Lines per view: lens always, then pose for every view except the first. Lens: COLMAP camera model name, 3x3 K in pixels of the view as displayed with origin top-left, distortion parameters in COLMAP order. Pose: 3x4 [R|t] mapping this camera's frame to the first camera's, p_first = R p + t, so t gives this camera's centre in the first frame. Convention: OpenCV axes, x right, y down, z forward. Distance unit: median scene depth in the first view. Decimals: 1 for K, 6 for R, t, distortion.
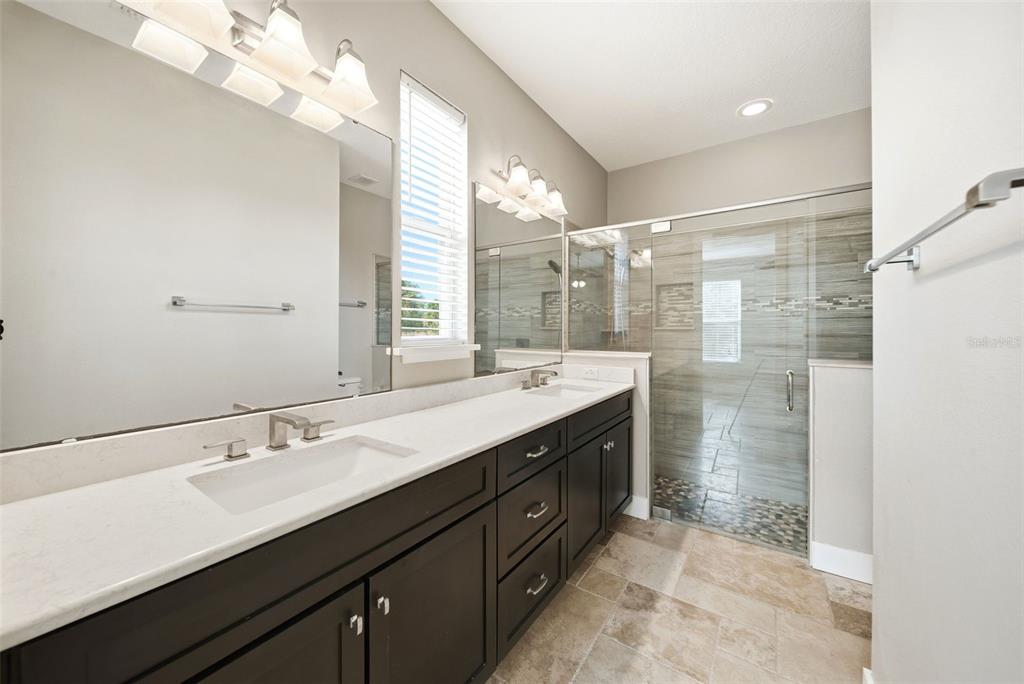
lens RADIAL K [[371.6, 0, 510.7], [0, 371.6, 339.0], [0, 0, 1]] dist [-0.002994, -0.000096]
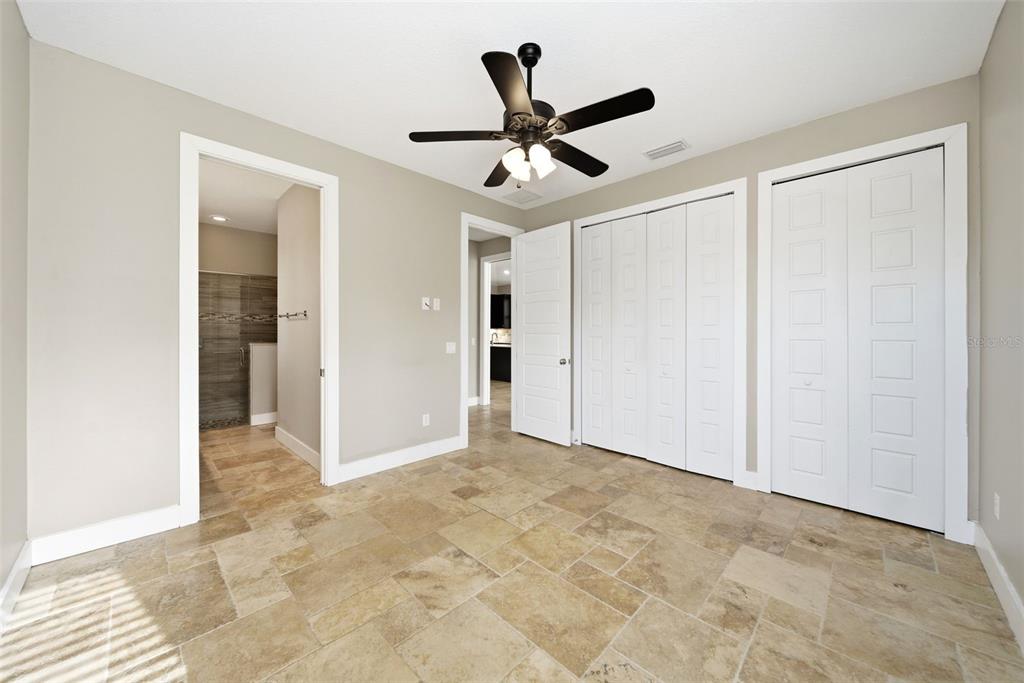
lens RADIAL K [[371.6, 0, 512.9], [0, 371.6, 334.3], [0, 0, 1]] dist [-0.002994, -0.000096]
pose [[0.167672, -0.006754, 0.985820, -0.950101], [0.000773, 0.999977, 0.006720, -0.017359], [-0.985843, -0.000365, 0.167673, -0.801882]]
